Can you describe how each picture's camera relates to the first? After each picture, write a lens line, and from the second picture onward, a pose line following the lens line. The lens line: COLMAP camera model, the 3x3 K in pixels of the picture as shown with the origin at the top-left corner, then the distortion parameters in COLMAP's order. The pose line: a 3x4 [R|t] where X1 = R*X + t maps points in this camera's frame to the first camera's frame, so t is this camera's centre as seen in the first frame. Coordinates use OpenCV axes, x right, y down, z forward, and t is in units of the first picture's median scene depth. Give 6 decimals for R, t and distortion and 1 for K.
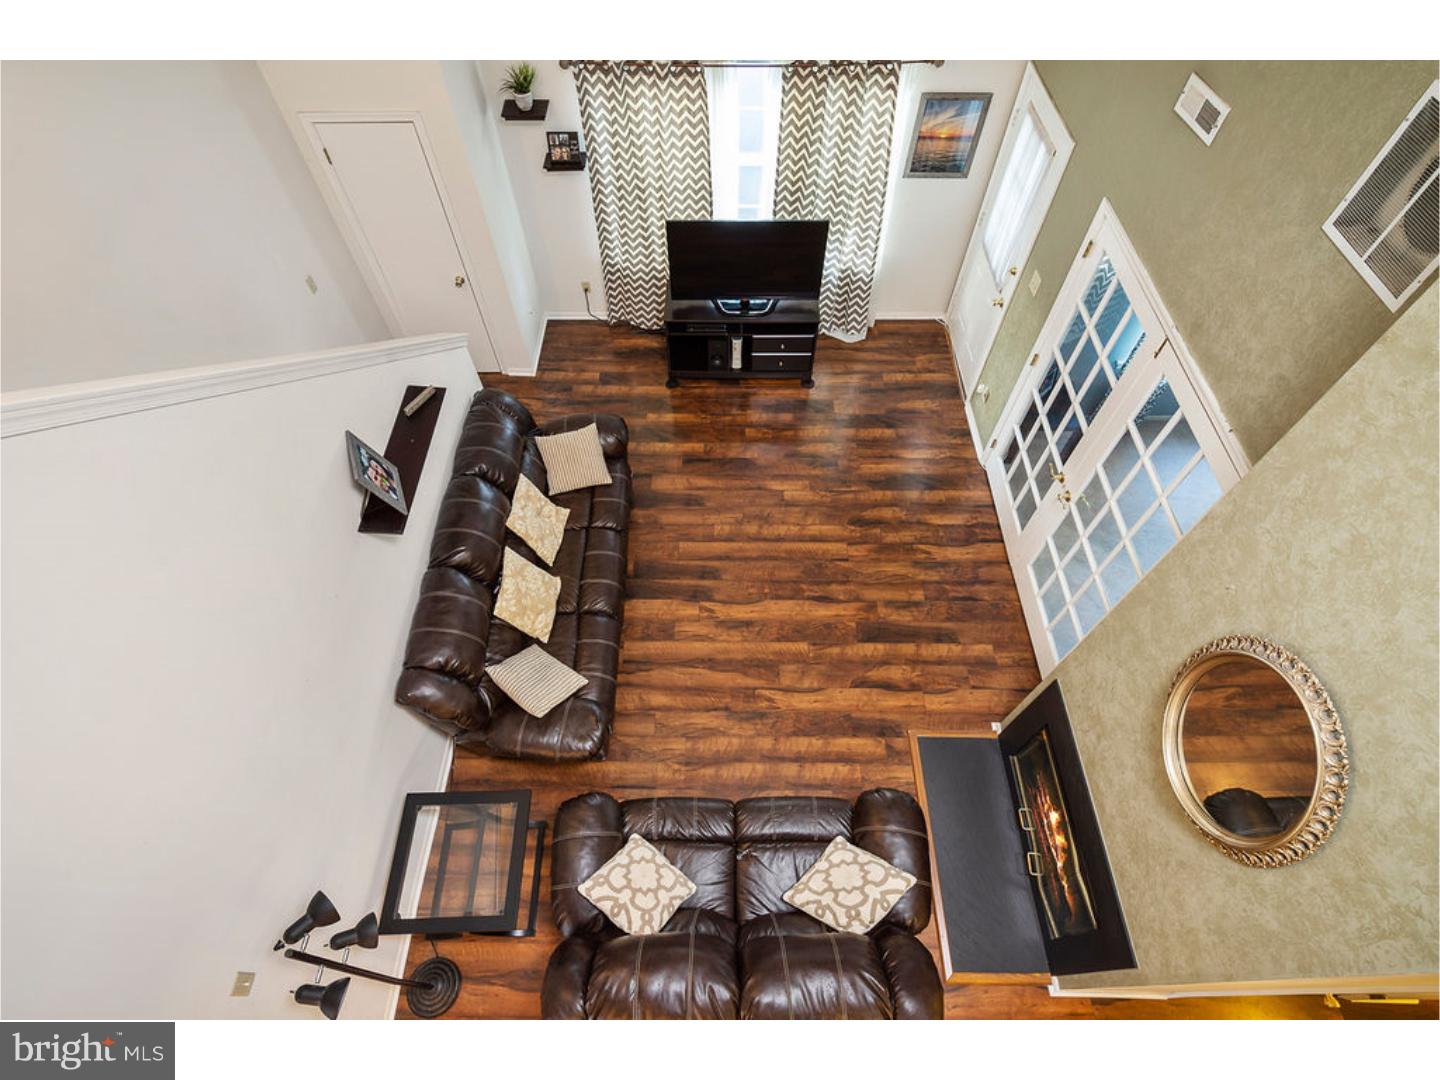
lens RADIAL K [[692.9, 0, 718.3], [0, 692.9, 533.8], [0, 0, 1]] dist [-0.003578, -0.000284]
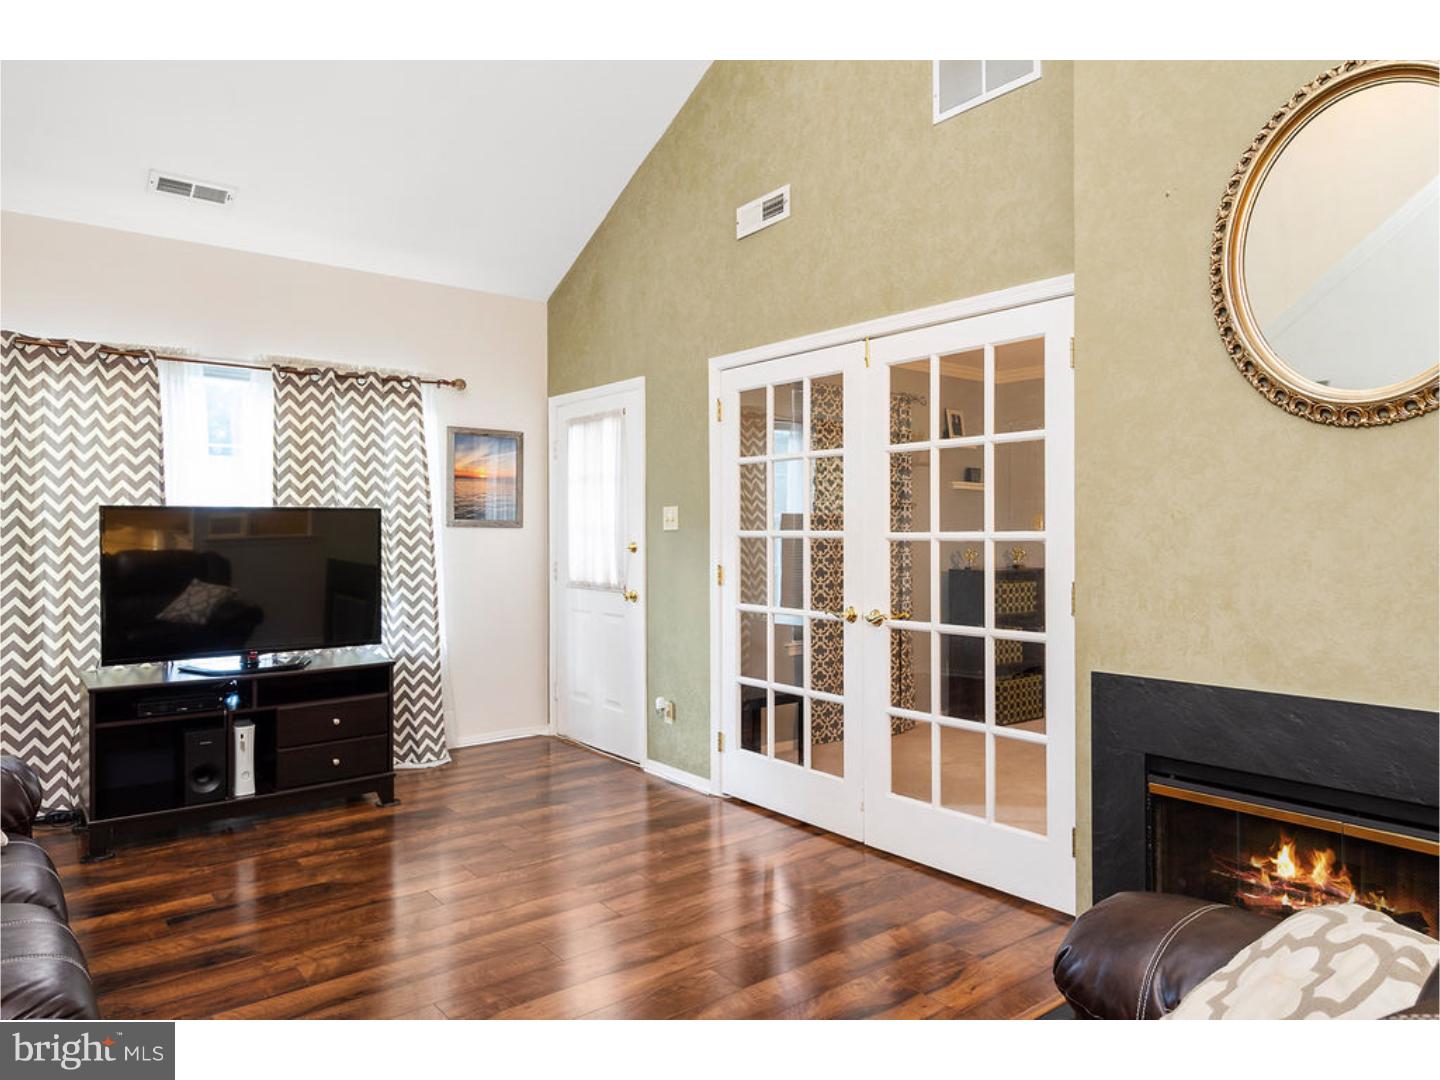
lens RADIAL K [[924.9, 0, 720.0], [0, 924.9, 540.0], [0, 0, 1]] dist [-0.002512, 0.001855]
pose [[0.773910, -0.002316, 0.633291, -0.160365], [0.524947, 0.561720, -0.639454, 0.332329], [-0.354251, 0.827324, 0.435936, 0.481197]]
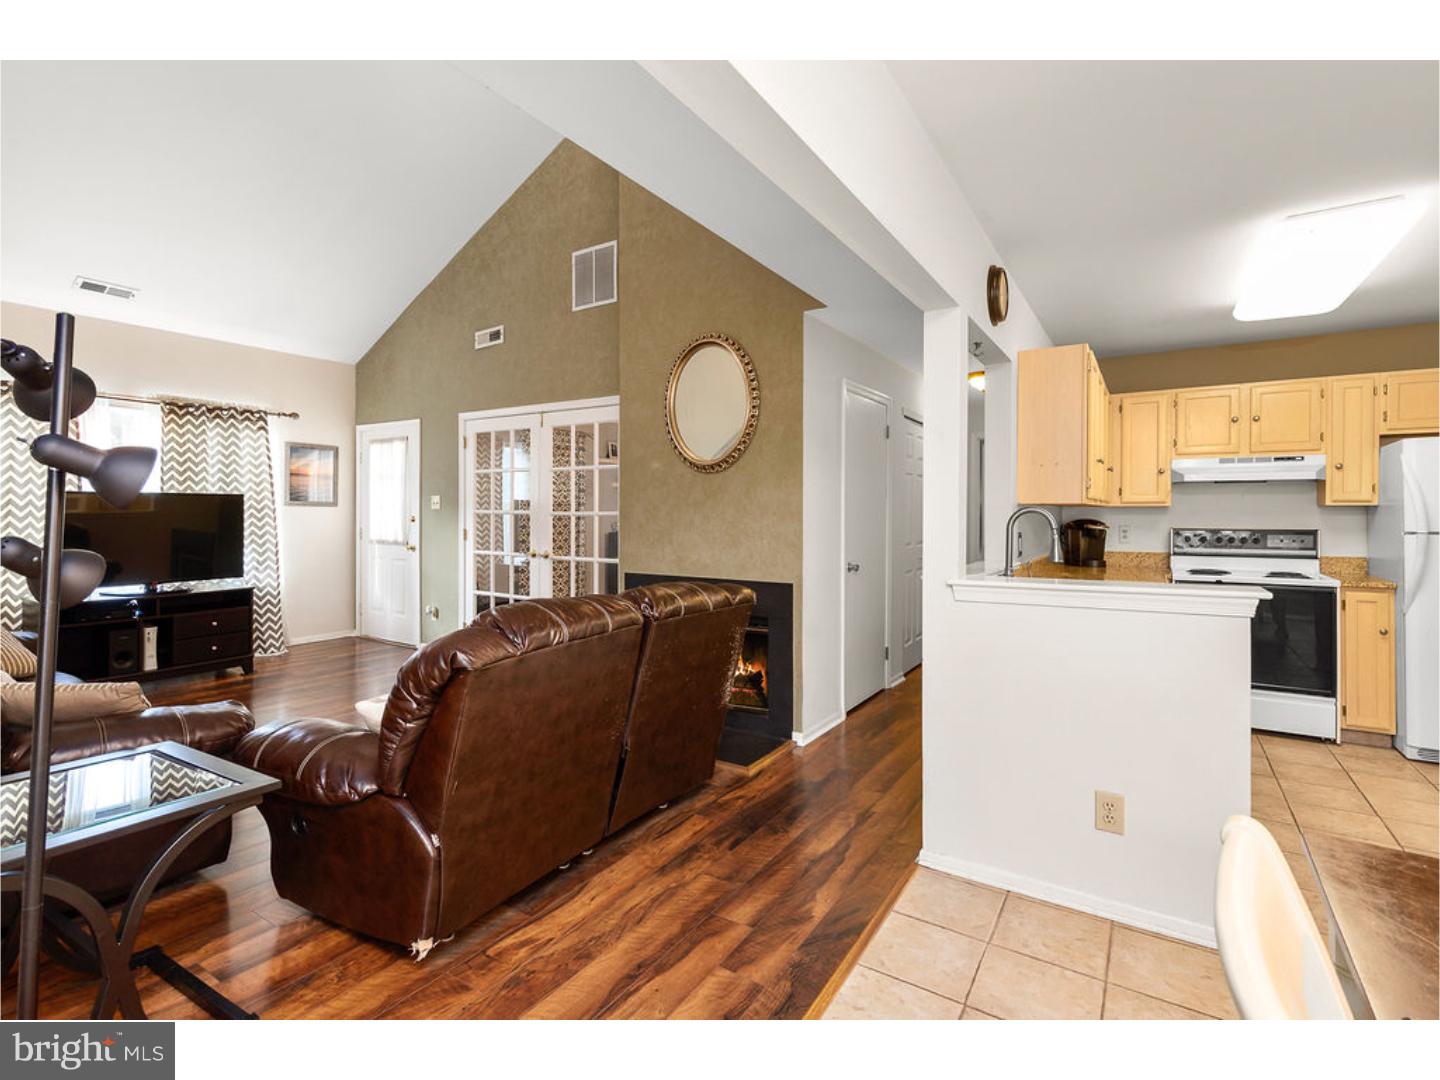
lens RADIAL K [[680.2, 0, 718.9], [0, 680.2, 517.4], [0, 0, 1]] dist [-0.000388, 0.000049]
pose [[0.535382, 0.000299, 0.844610, -0.355943], [0.696323, 0.565806, -0.441585, 0.592794], [-0.478018, 0.824538, 0.302714, 0.305441]]
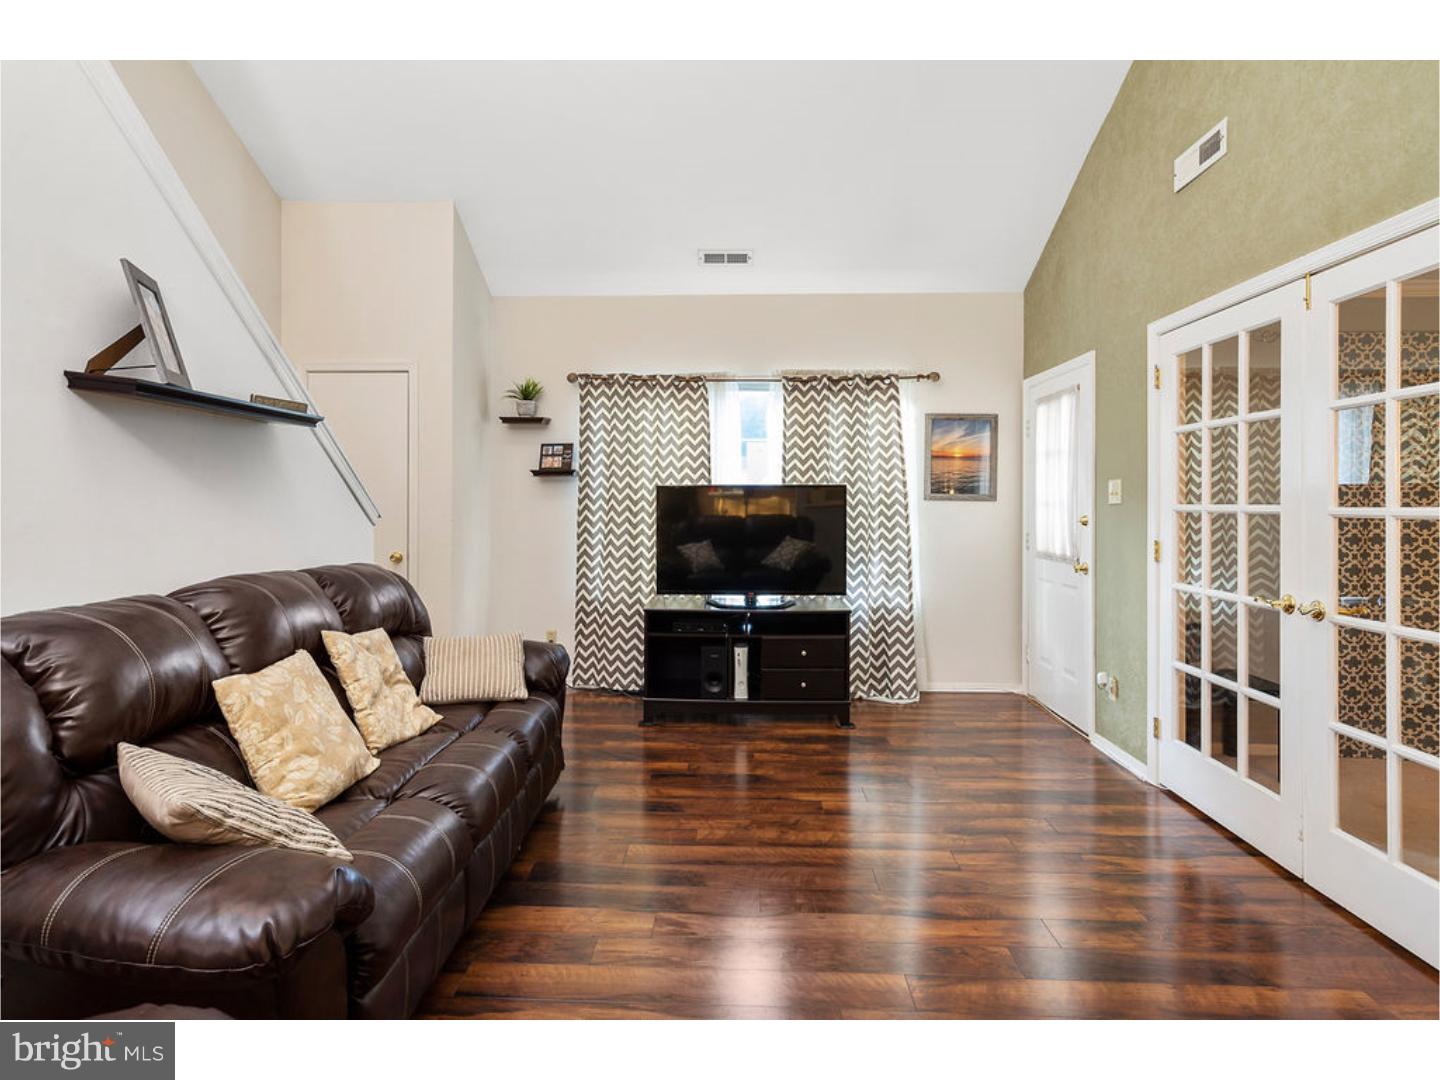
lens RADIAL K [[786.3, 0, 712.3], [0, 786.3, 505.3], [0, 0, 1]] dist [0.004422, 0.001946]
pose [[0.999519, 0.008310, -0.029887, 0.022857], [-0.029433, 0.558395, -0.829053, 0.365715], [0.009800, 0.829533, 0.558371, 0.457538]]
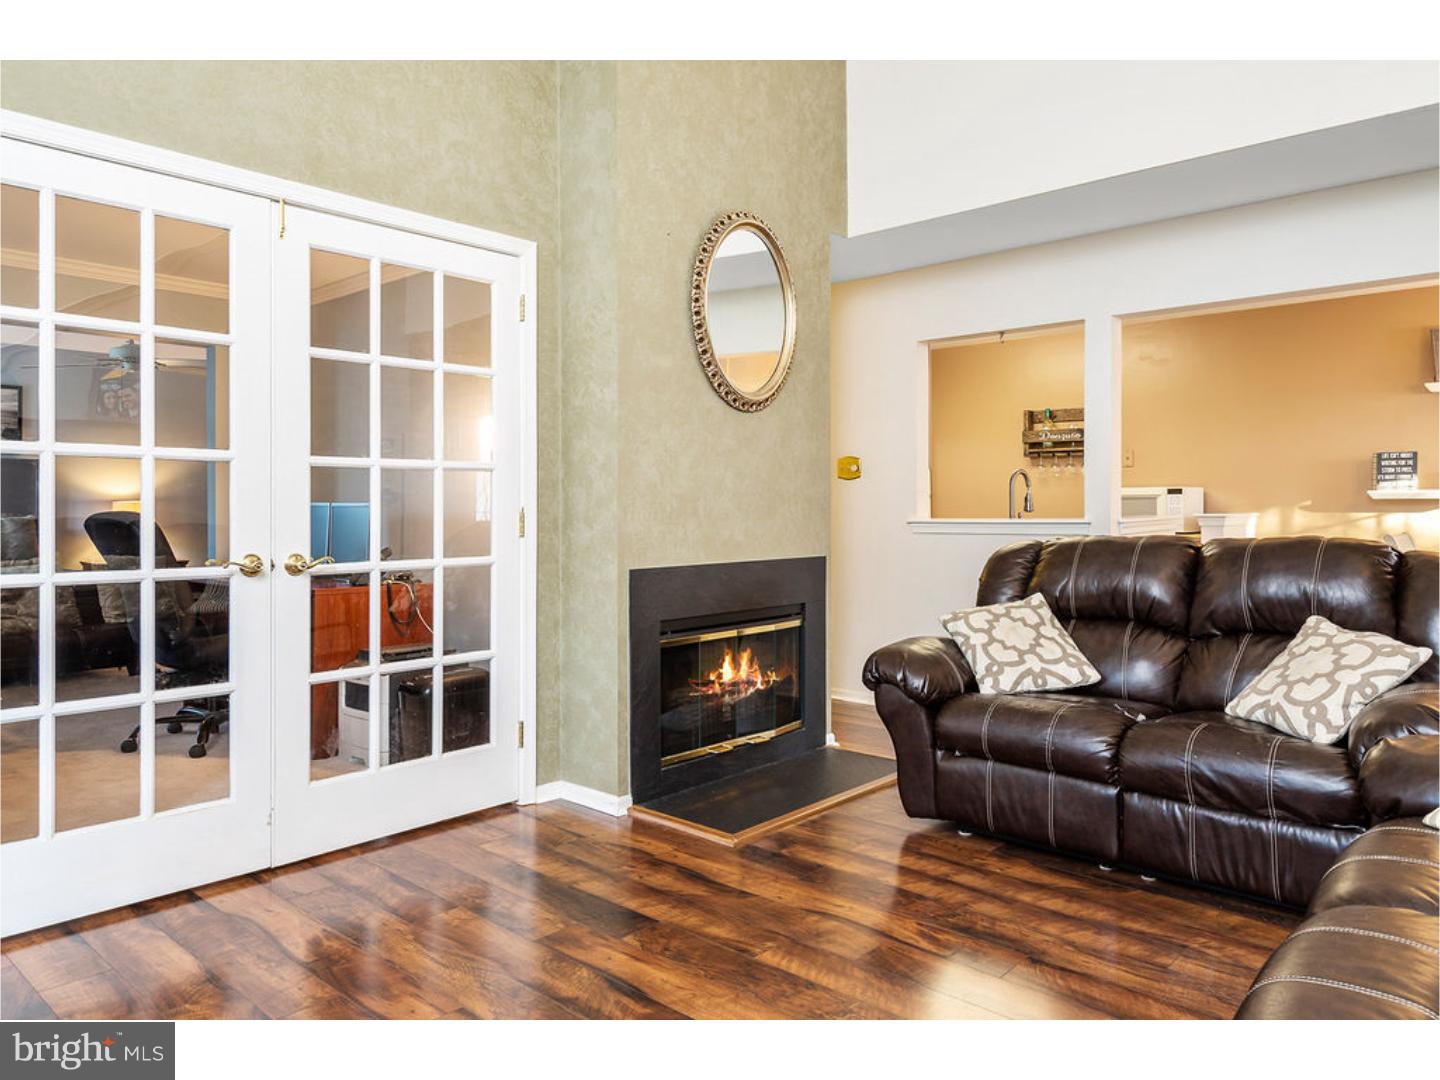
lens RADIAL K [[986.8, 0, 714.7], [0, 986.8, 504.2], [0, 0, 1]] dist [0.006222, 0.001883]
pose [[-0.746132, 0.008742, 0.665741, -0.199690], [0.555635, 0.559075, 0.615390, -0.302130], [-0.366820, 0.829071, -0.422001, 0.949012]]
